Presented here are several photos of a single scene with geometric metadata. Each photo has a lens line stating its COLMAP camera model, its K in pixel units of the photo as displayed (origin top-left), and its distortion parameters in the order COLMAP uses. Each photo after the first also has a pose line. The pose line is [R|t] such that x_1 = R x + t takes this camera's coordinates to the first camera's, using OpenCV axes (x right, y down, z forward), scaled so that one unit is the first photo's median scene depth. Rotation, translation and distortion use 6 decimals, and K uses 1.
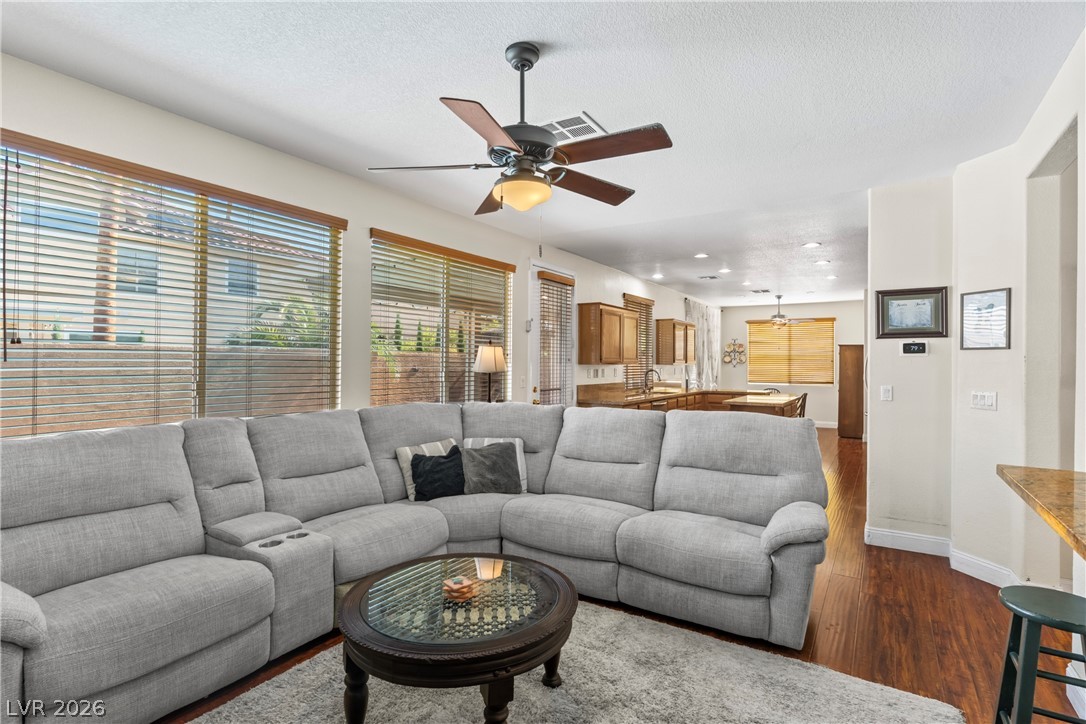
lens RADIAL K [[524.7, 0, 544.4], [0, 524.7, 357.2], [0, 0, 1]] dist [-0.001608, 0.002302]
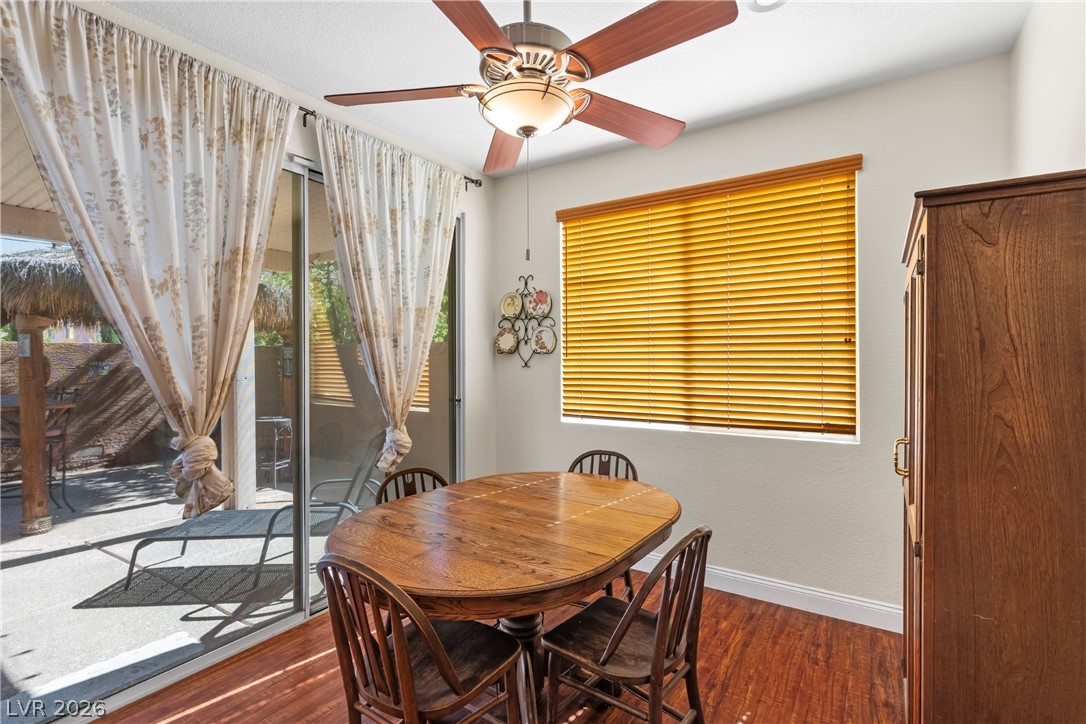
lens RADIAL K [[523.4, 0, 539.3], [0, 523.4, 359.4], [0, 0, 1]] dist [-0.003741, 0.000311]
pose [[0.999924, -0.011751, -0.003649, 0.378702], [0.011800, 0.999837, 0.013684, 0.010887], [0.003488, -0.013726, 0.999900, 0.704570]]
